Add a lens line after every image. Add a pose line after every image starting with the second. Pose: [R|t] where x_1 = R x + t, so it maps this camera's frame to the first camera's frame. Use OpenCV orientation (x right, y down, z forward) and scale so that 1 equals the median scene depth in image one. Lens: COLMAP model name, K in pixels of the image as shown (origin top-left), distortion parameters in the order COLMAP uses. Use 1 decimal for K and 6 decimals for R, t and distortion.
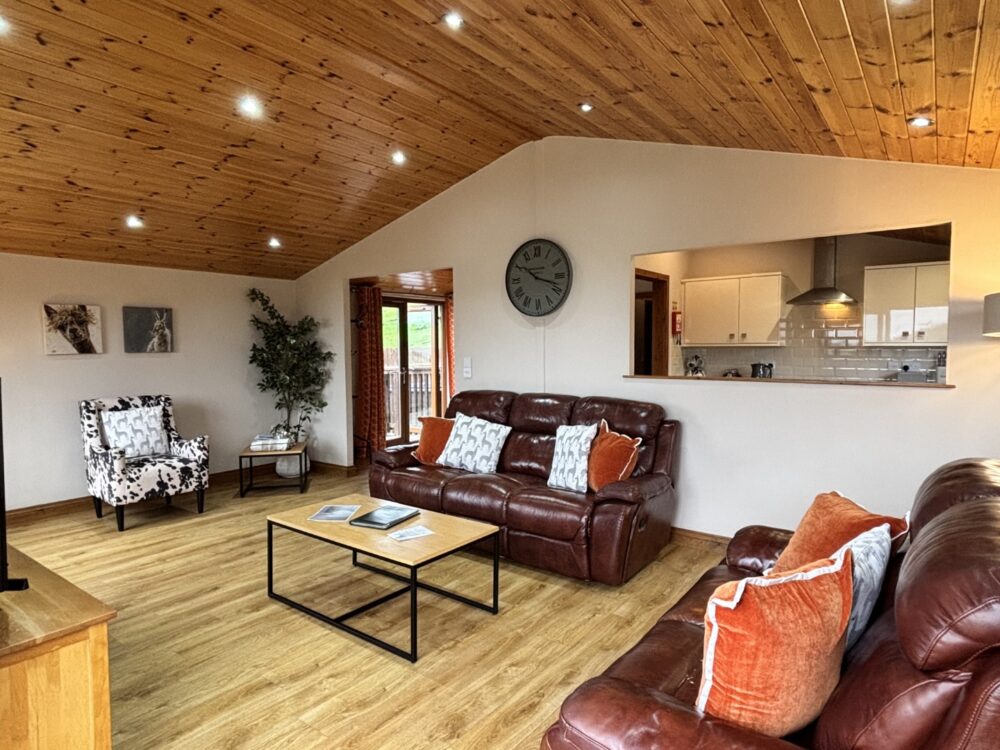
lens RADIAL K [[586.3, 0, 502.0], [0, 586.3, 378.5], [0, 0, 1]] dist [0.056059, -0.076035]
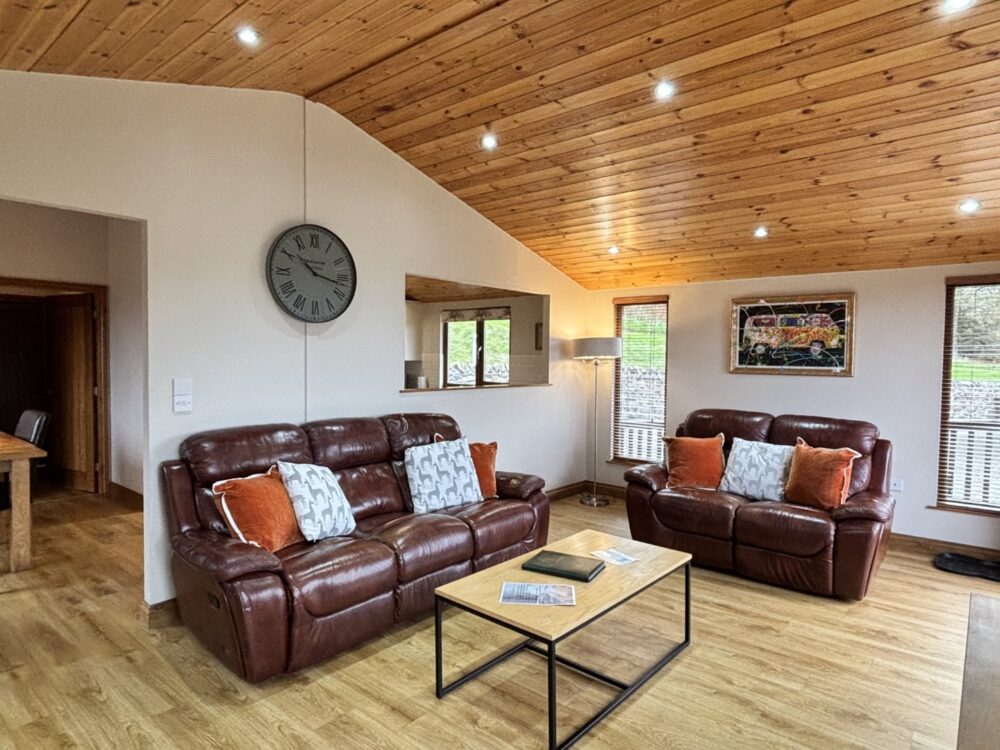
lens RADIAL K [[586.3, 0, 502.0], [0, 586.3, 378.5], [0, 0, 1]] dist [0.056059, -0.076035]
pose [[0.060542, -0.032533, 0.997635, -0.702546], [0.045261, 0.998530, 0.029815, -0.042645], [-0.997139, 0.043348, 0.061925, 0.691191]]
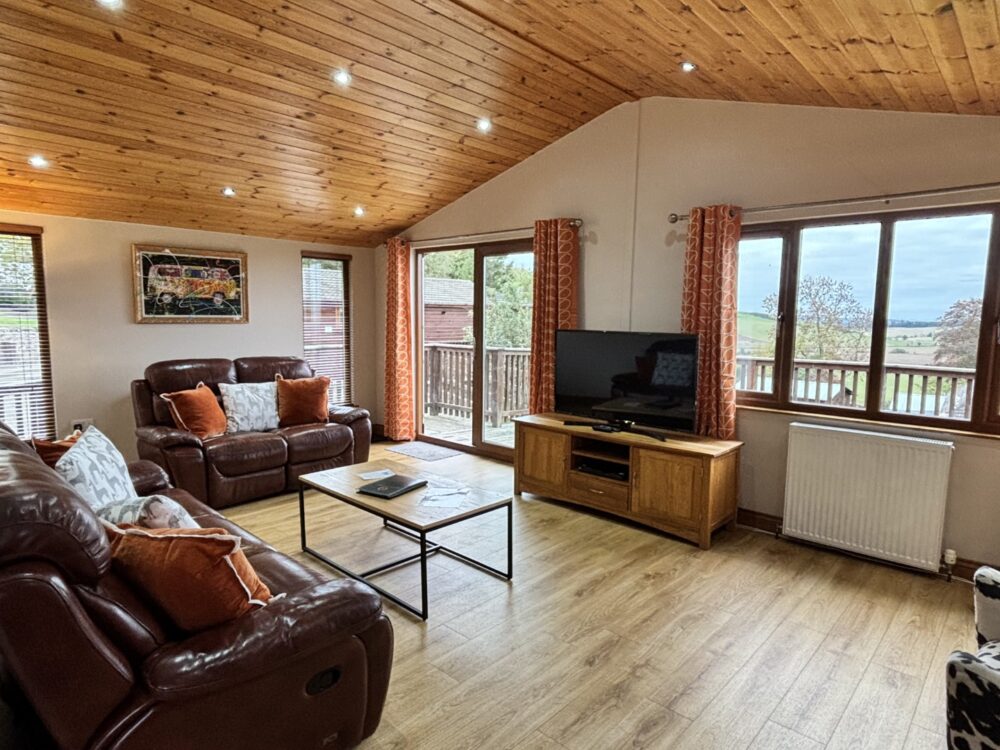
lens RADIAL K [[586.3, 0, 502.0], [0, 586.3, 378.5], [0, 0, 1]] dist [0.056059, -0.076035]
pose [[-0.994304, -0.018277, 0.105001, -0.327935], [-0.000626, 0.986171, 0.165727, -0.078175], [-0.106578, 0.164718, -0.980566, 1.308984]]
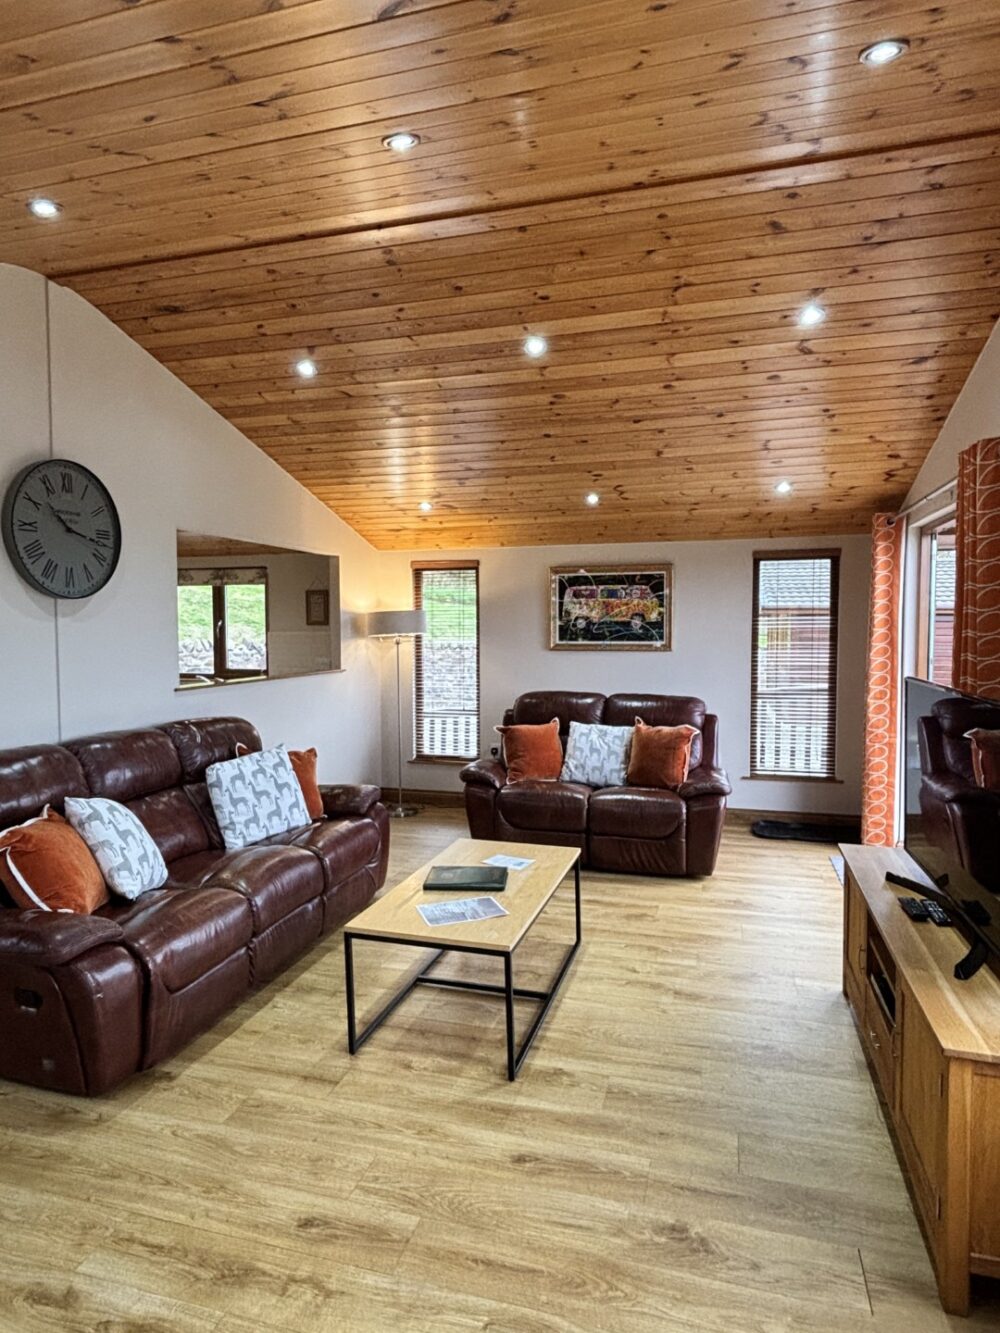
lens RADIAL K [[781.5, 0, 499.5], [0, 781.5, 664.6], [0, 0, 1]] dist [0.056059, -0.076035]
pose [[-0.351029, -0.041850, 0.935429, -0.767357], [0.059354, 0.995997, 0.066833, -0.068610], [-0.934482, 0.078981, -0.347140, 0.868228]]
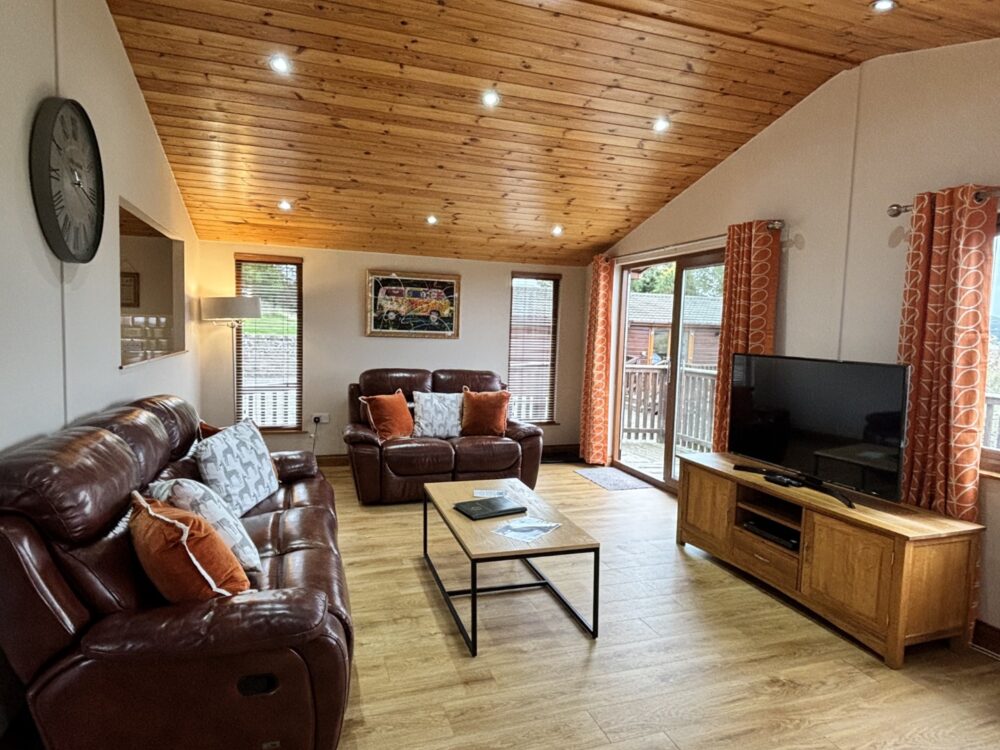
lens RADIAL K [[586.4, 0, 500.0], [0, 586.4, 375.0], [0, 0, 1]] dist [0.053455, -0.071632]
pose [[-0.822764, -0.064957, 0.564660, -0.503589], [0.006484, 0.992311, 0.123601, -0.070226], [-0.568347, 0.105356, -0.816016, 1.188443]]
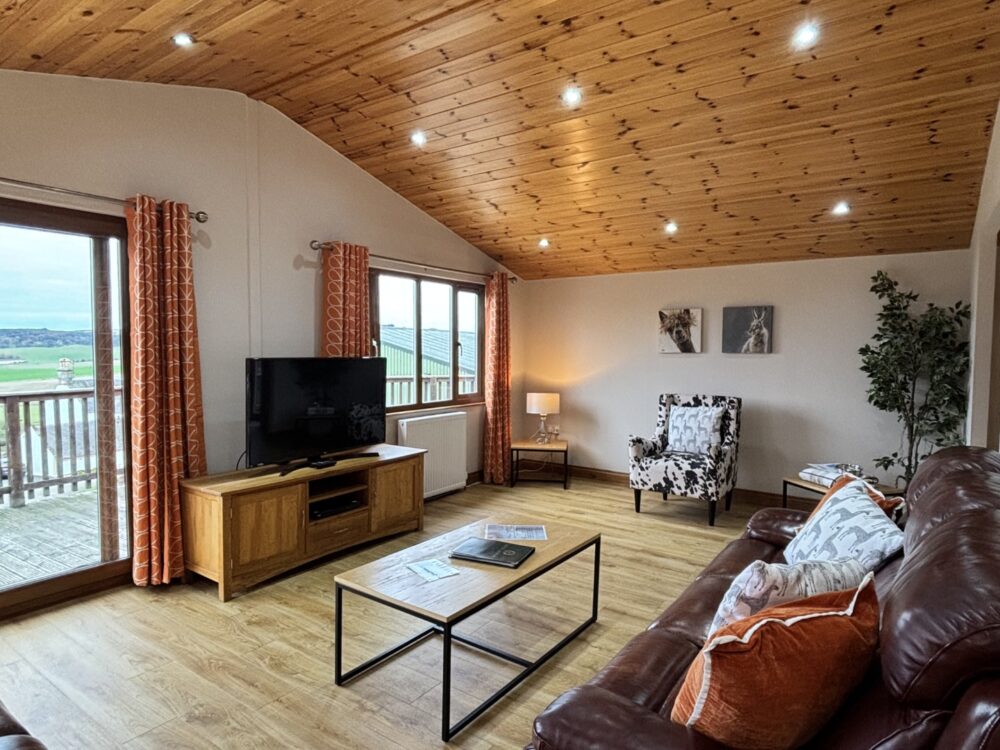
lens RADIAL K [[586.3, 0, 502.0], [0, 586.3, 378.5], [0, 0, 1]] dist [0.056059, -0.076035]
pose [[0.026176, 0.060181, -0.997844, 0.413037], [-0.064441, 0.996212, 0.058392, -0.038035], [0.997578, 0.062774, 0.029955, 0.656156]]
